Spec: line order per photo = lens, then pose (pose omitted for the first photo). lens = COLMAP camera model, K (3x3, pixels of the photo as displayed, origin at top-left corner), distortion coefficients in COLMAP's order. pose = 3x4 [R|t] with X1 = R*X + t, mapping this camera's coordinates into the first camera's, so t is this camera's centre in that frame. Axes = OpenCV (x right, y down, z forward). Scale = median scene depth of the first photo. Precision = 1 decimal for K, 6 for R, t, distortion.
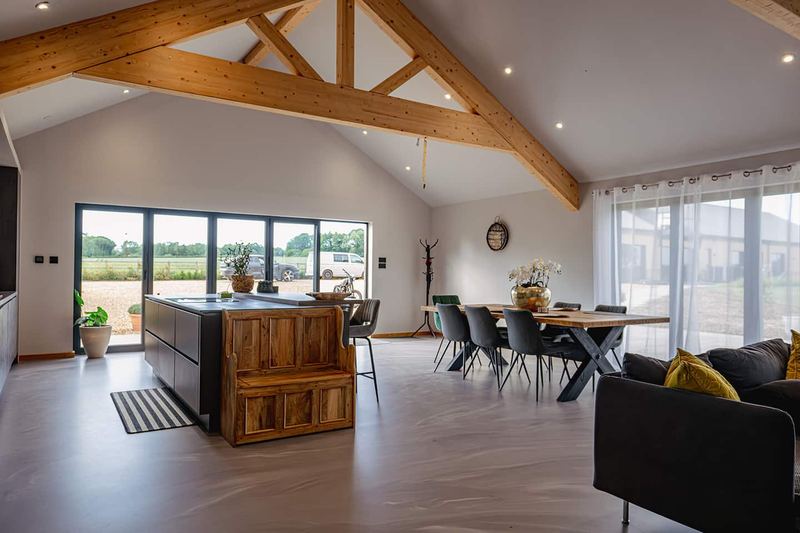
lens RADIAL K [[543.9, 0, 392.8], [0, 543.9, 269.4], [0, 0, 1]] dist [0.004194, 0.000132]
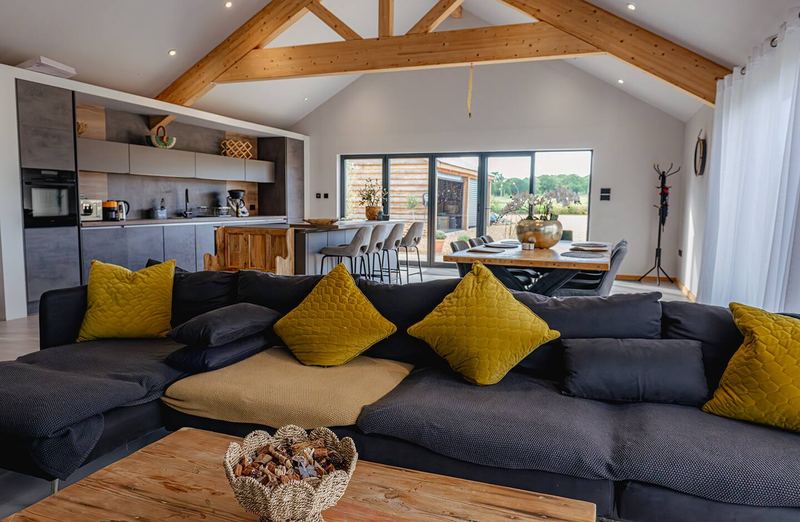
lens RADIAL K [[572.2, 0, 403.2], [0, 572.2, 263.2], [0, 0, 1]] dist [0.002617, -0.001229]
pose [[0.599147, 0.081006, -0.796530, 0.747698], [0.000100, 0.994861, 0.101251, 0.007063], [0.800639, -0.060744, 0.596060, 0.244017]]
